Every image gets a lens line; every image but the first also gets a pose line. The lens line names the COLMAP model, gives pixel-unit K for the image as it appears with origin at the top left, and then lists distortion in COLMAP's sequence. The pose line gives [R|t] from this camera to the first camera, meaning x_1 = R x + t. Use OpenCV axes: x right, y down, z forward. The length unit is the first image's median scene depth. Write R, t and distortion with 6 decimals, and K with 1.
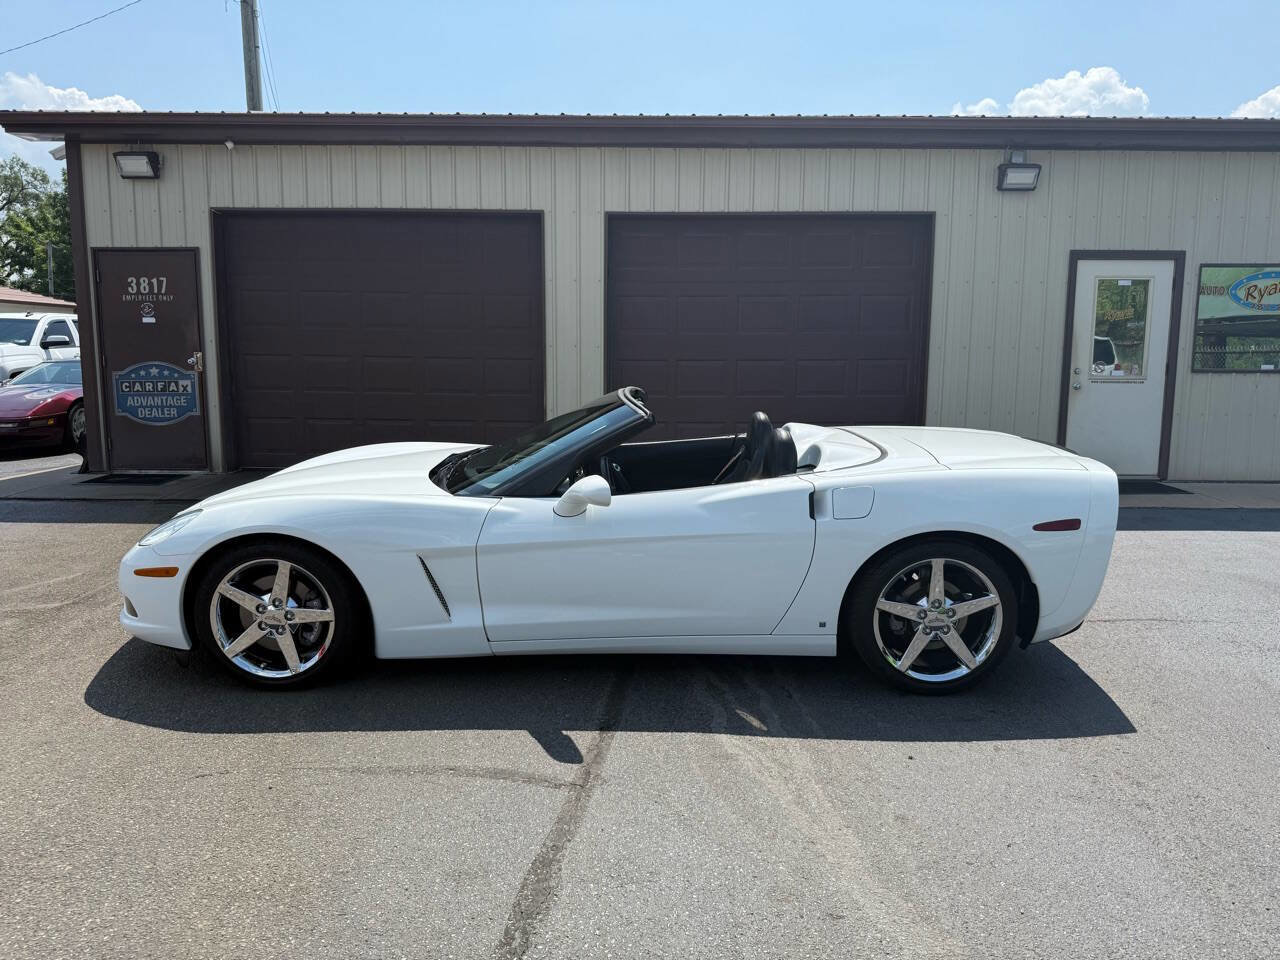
lens RADIAL K [[906.9, 0, 636.5], [0, 906.9, 480.4], [0, 0, 1]] dist [0.005323, -0.011889]
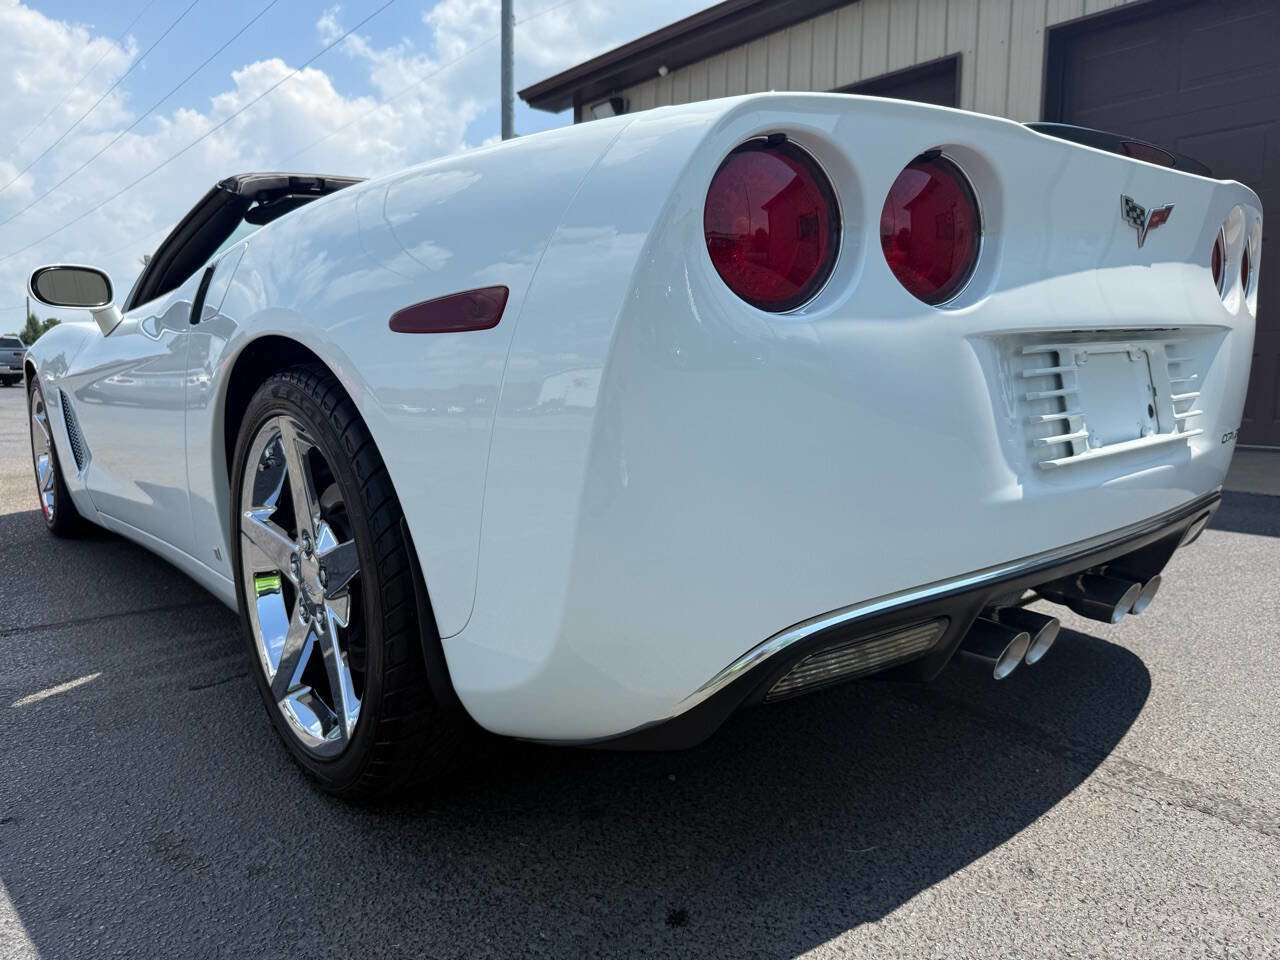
lens RADIAL K [[906.9, 0, 630.9], [0, 906.9, 486.8], [0, 0, 1]] dist [0.005323, -0.011889]
pose [[0.630818, 0.093742, -0.770247, 0.308628], [-0.103072, 0.994002, 0.036559, 0.037355], [0.769054, 0.056329, 0.636697, 0.377741]]
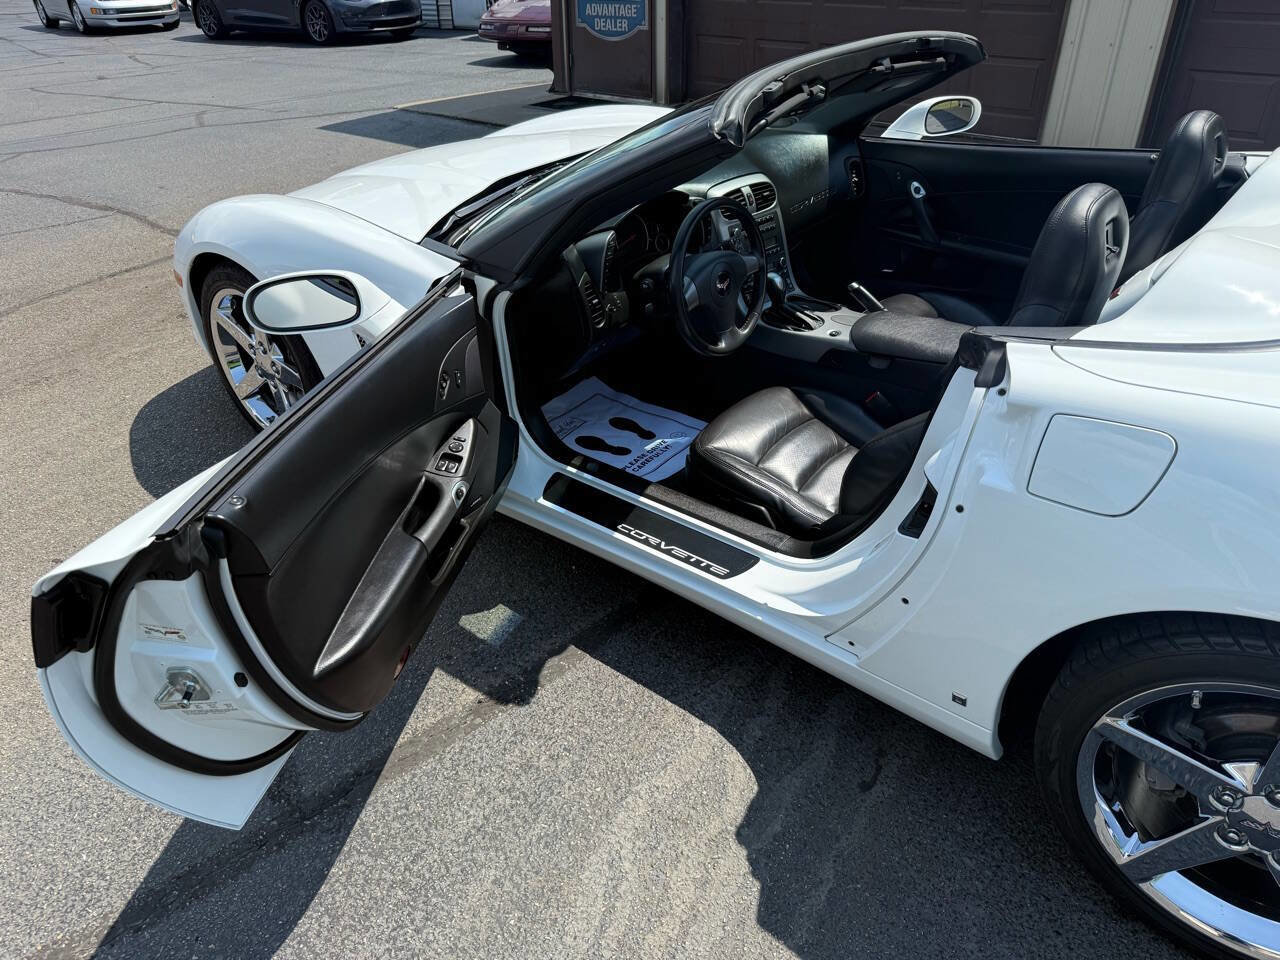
lens RADIAL K [[906.9, 0, 630.1], [0, 906.9, 491.1], [0, 0, 1]] dist [0.005323, -0.011889]
pose [[0.760005, 0.322786, -0.564094, 0.131091], [-0.066399, 0.901969, 0.426666, -0.045244], [0.646516, -0.286813, 0.706933, 0.273151]]
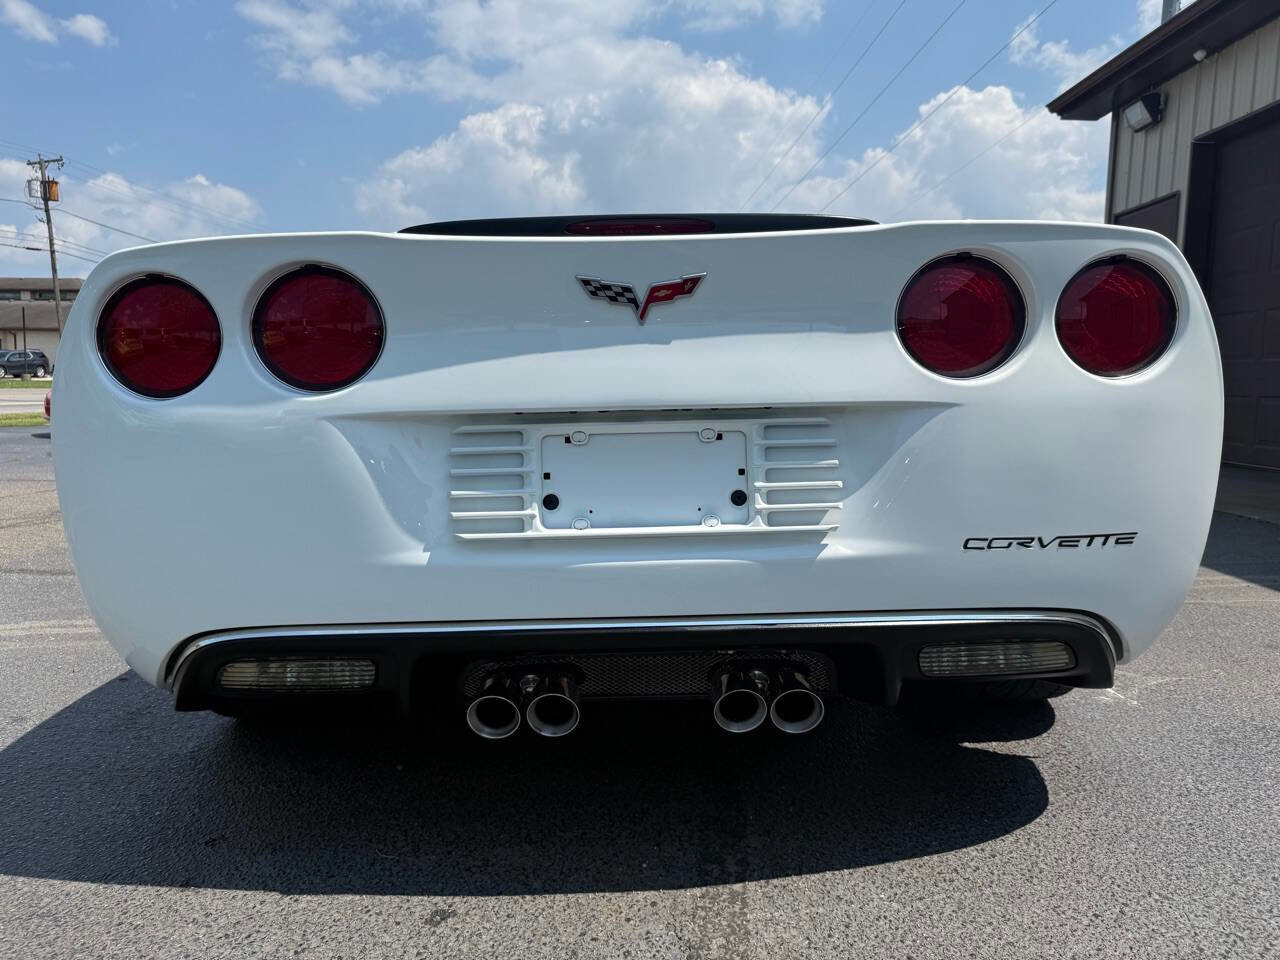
lens RADIAL K [[906.9, 0, 637.4], [0, 906.9, 479.8], [0, 0, 1]] dist [0.005323, -0.011889]
pose [[0.007071, 0.096960, -0.995263, 0.385087], [-0.154941, 0.983374, 0.094701, 0.005796], [0.987898, 0.153538, 0.021976, 0.533528]]
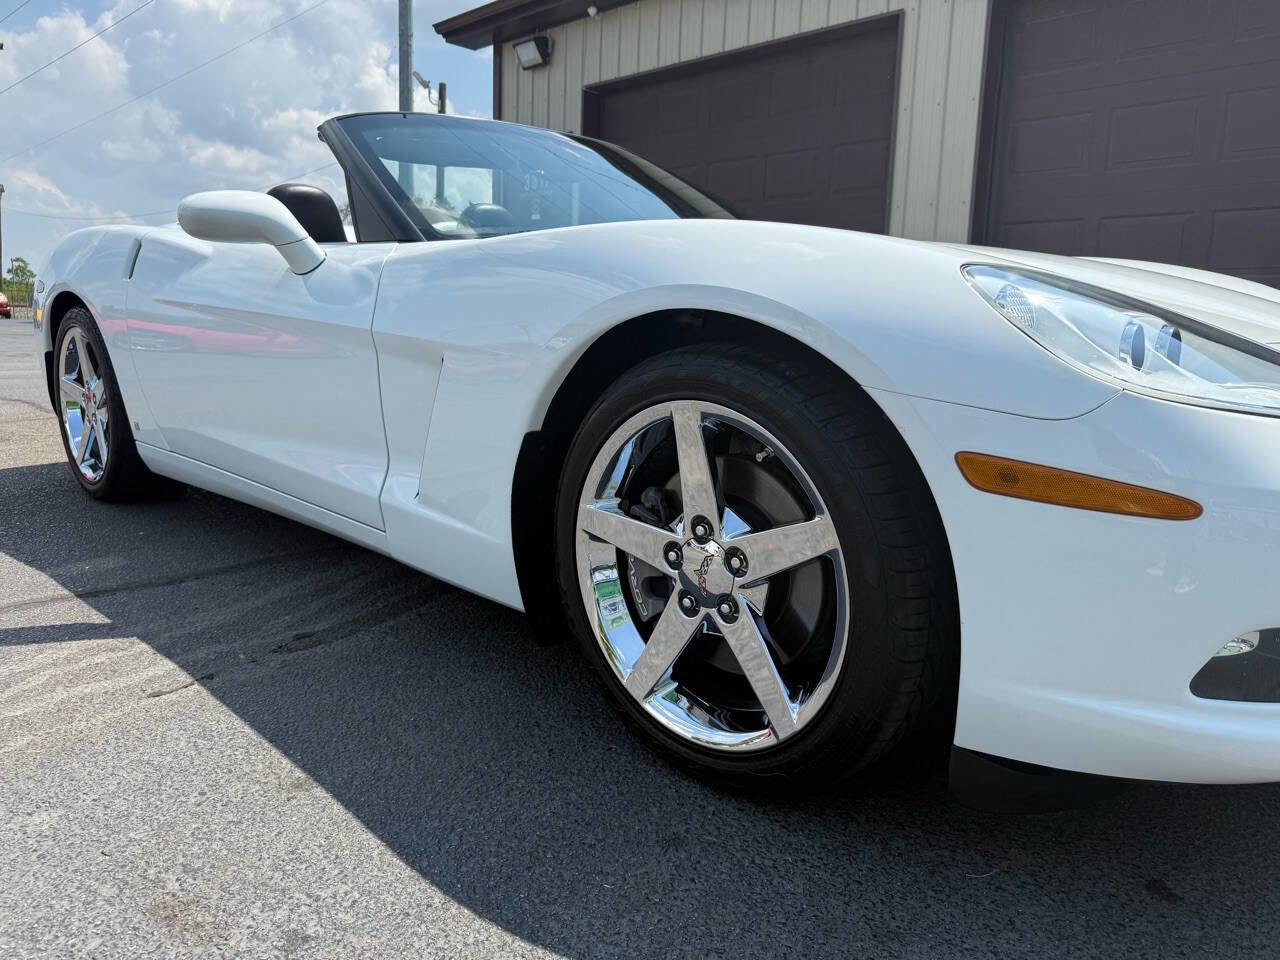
lens RADIAL K [[906.9, 0, 638.2], [0, 906.9, 481.8], [0, 0, 1]] dist [0.005323, -0.011889]
pose [[0.718332, 0.129544, -0.683533, 0.272037], [-0.114464, 0.991128, 0.067548, 0.036677], [0.686219, 0.029718, 0.726788, 0.369755]]
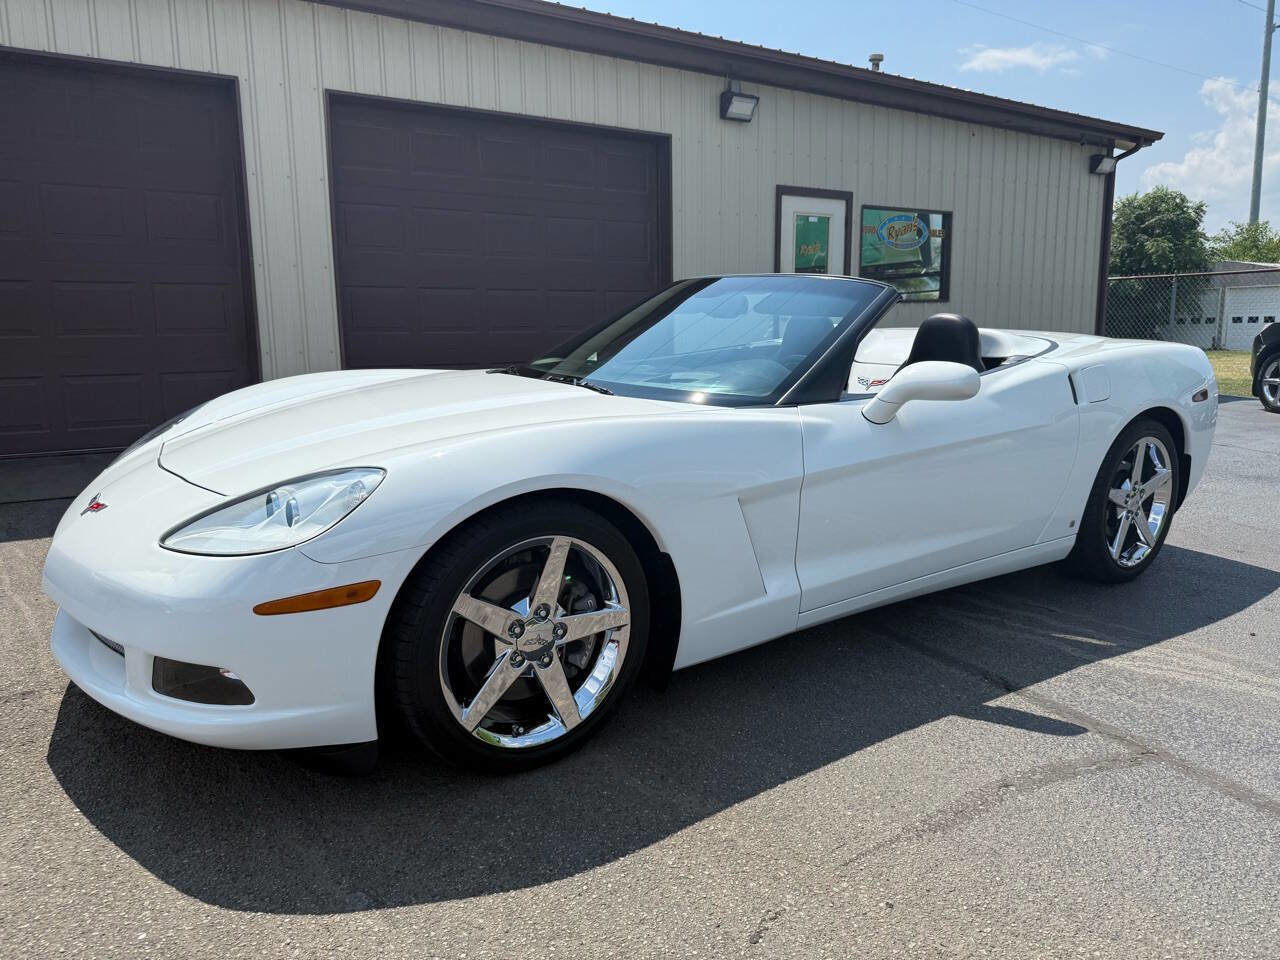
lens RADIAL K [[906.9, 0, 634.9], [0, 906.9, 490.6], [0, 0, 1]] dist [0.005323, -0.011889]
pose [[0.822221, -0.114591, 0.557514, -0.284449], [0.091208, 0.993392, 0.069667, 0.010628], [-0.561813, -0.006432, 0.827239, 0.218265]]
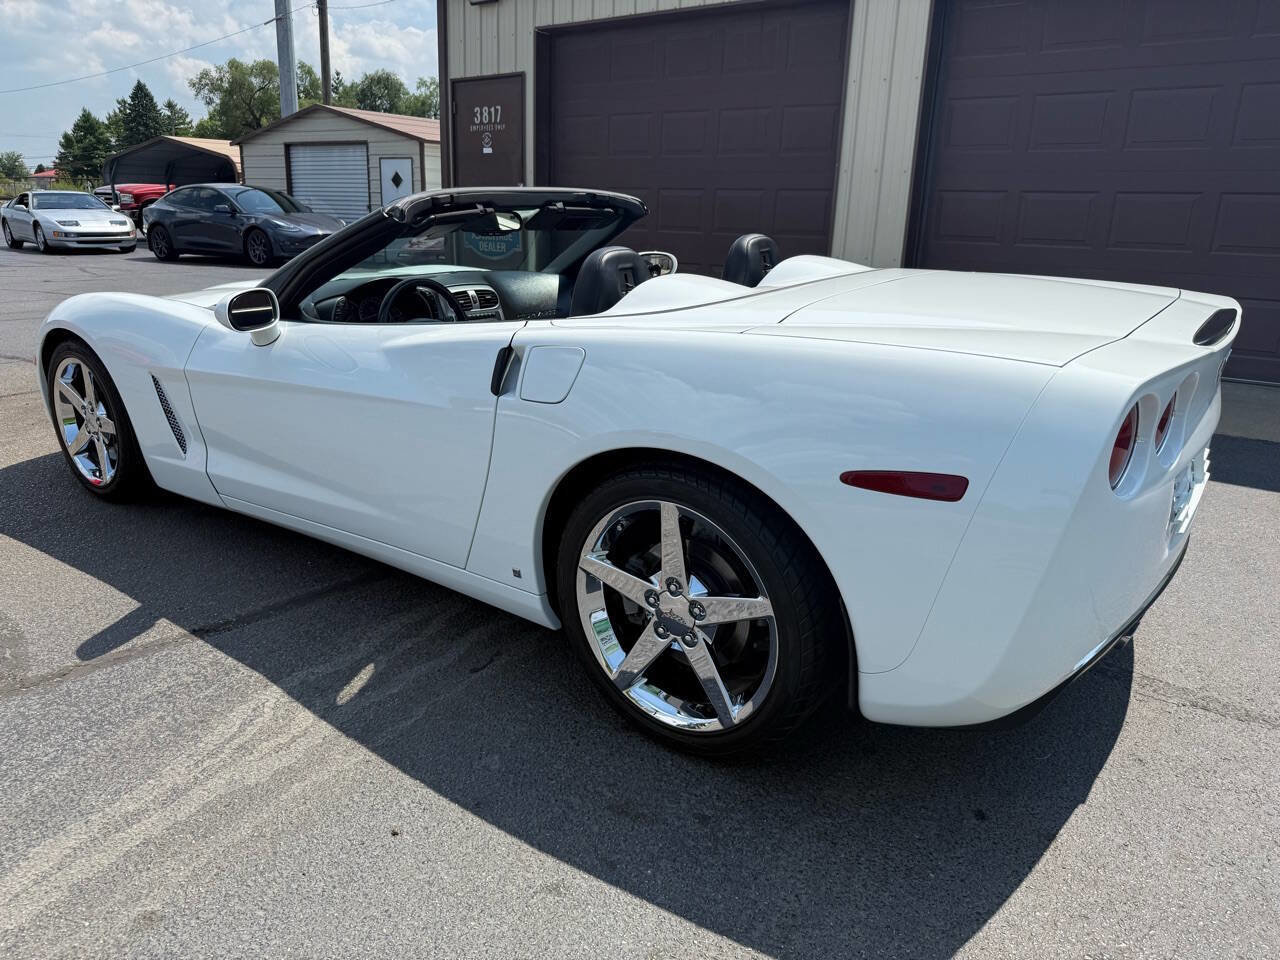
lens RADIAL K [[906.9, 0, 628.5], [0, 906.9, 481.6], [0, 0, 1]] dist [0.005323, -0.011889]
pose [[0.794362, 0.185692, -0.578366, 0.263244], [-0.101325, 0.979296, 0.175250, -0.005499], [0.598934, -0.080610, 0.796731, 0.250946]]
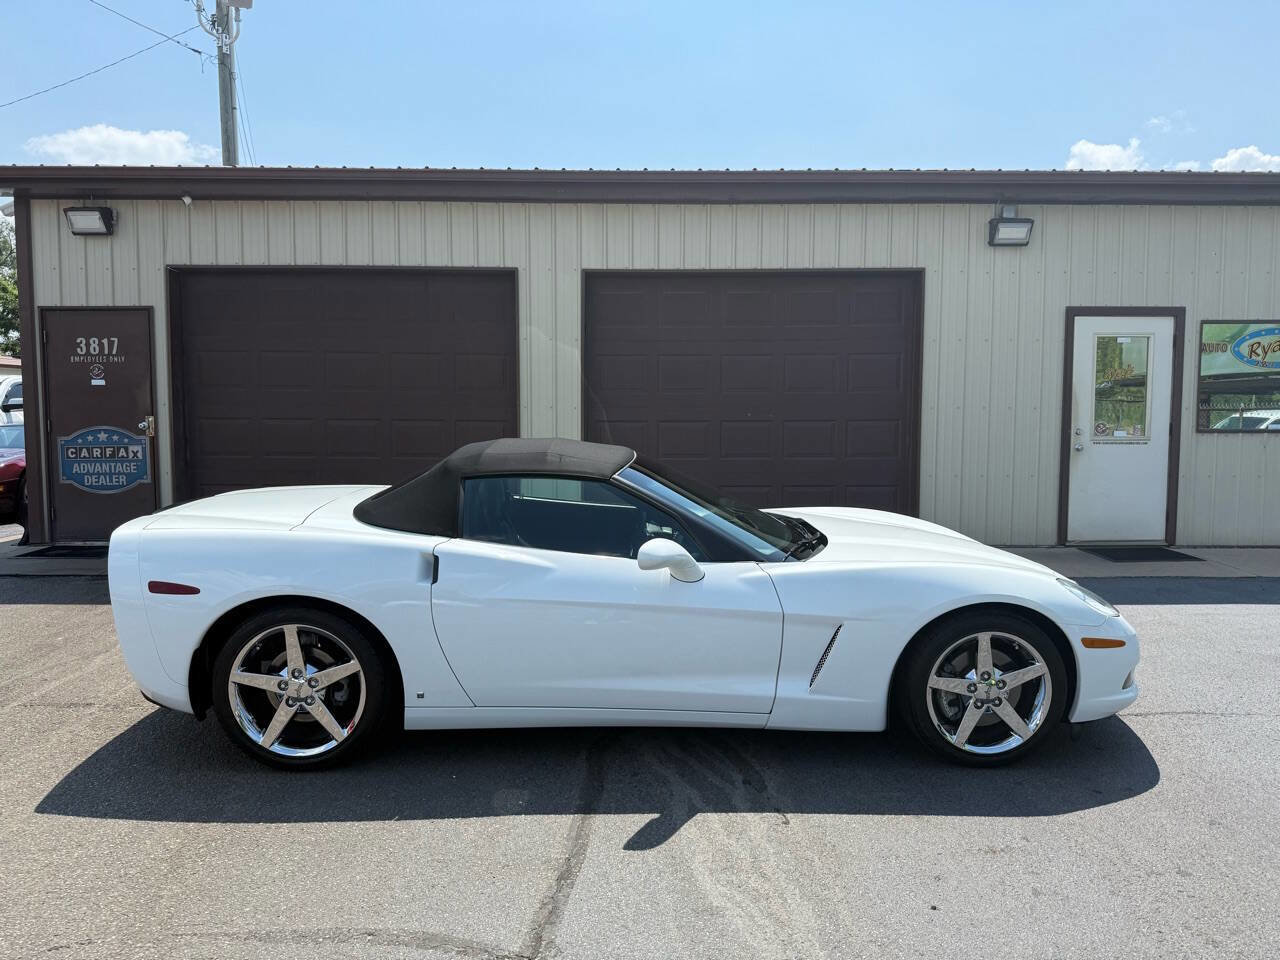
lens RADIAL K [[906.9, 0, 636.7], [0, 906.9, 480.2], [0, 0, 1]] dist [0.005323, -0.011889]
pose [[0.999882, -0.005290, 0.014412, 0.008471], [0.006210, 0.997894, -0.064561, -0.011279], [-0.014040, 0.064643, 0.997810, 0.059357]]
